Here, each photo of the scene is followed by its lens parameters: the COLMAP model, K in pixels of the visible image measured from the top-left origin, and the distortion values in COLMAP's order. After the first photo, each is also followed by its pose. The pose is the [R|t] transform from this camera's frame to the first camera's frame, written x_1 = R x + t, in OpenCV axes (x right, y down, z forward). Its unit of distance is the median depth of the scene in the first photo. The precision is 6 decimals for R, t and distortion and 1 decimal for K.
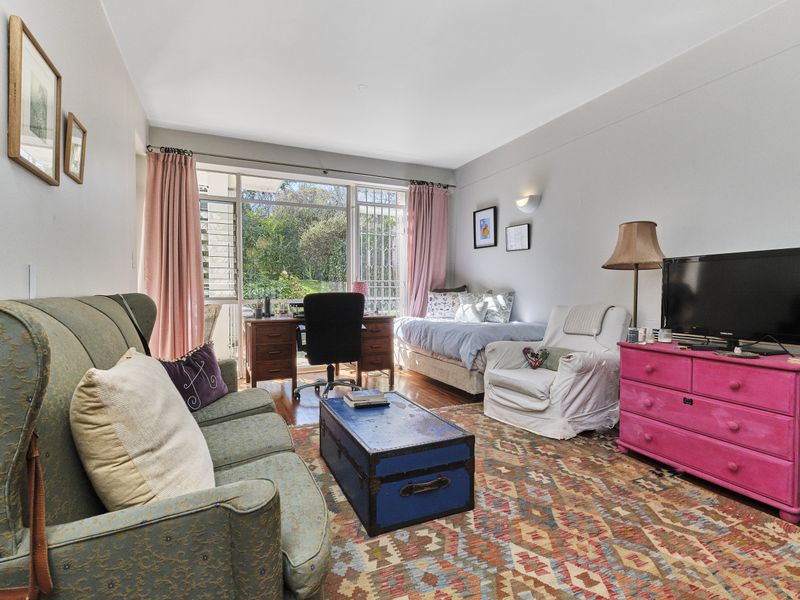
lens RADIAL K [[393.3, 0, 396.5], [0, 393.3, 298.4], [0, 0, 1]] dist [-0.002293, -0.000754]
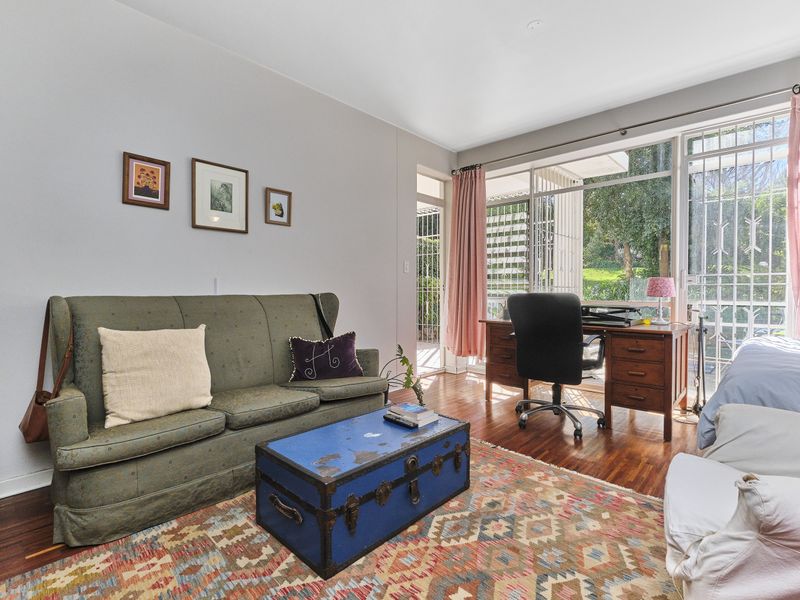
lens RADIAL K [[393.3, 0, 396.5], [0, 393.3, 298.4], [0, 0, 1]] dist [-0.002293, -0.000754]
pose [[0.380999, 0.016962, -0.924420, 0.851411], [-0.016870, 0.999793, 0.011393, -0.014177], [0.924422, 0.011254, 0.381206, 0.757451]]
